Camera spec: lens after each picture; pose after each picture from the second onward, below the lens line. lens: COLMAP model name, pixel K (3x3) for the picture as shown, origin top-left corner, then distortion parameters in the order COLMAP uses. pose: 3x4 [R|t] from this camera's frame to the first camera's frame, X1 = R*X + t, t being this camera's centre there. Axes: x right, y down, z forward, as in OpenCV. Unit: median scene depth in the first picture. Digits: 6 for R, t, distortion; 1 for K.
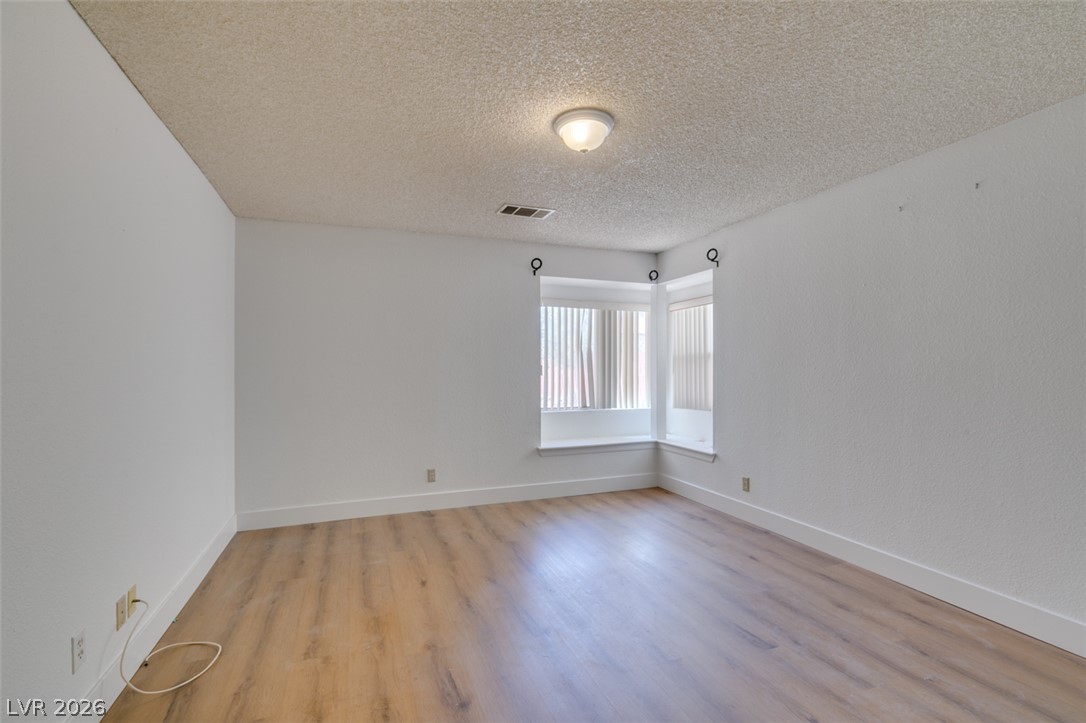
lens RADIAL K [[495.8, 0, 542.0], [0, 495.8, 360.8], [0, 0, 1]] dist [0.009659, 0.000609]
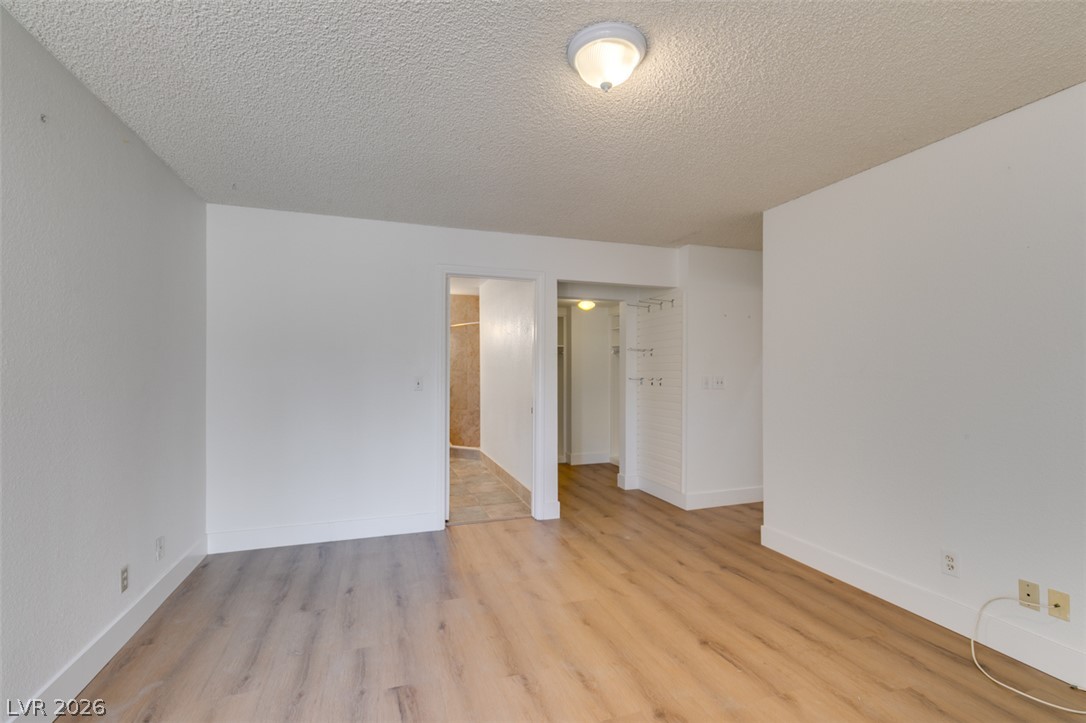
lens RADIAL K [[495.8, 0, 543.2], [0, 495.8, 366.0], [0, 0, 1]] dist [0.009659, 0.000609]
pose [[-0.999330, 0.001438, 0.036584, 0.179995], [0.000717, 0.999805, -0.019716, 0.017241], [-0.036605, -0.019677, -0.999136, 2.048855]]
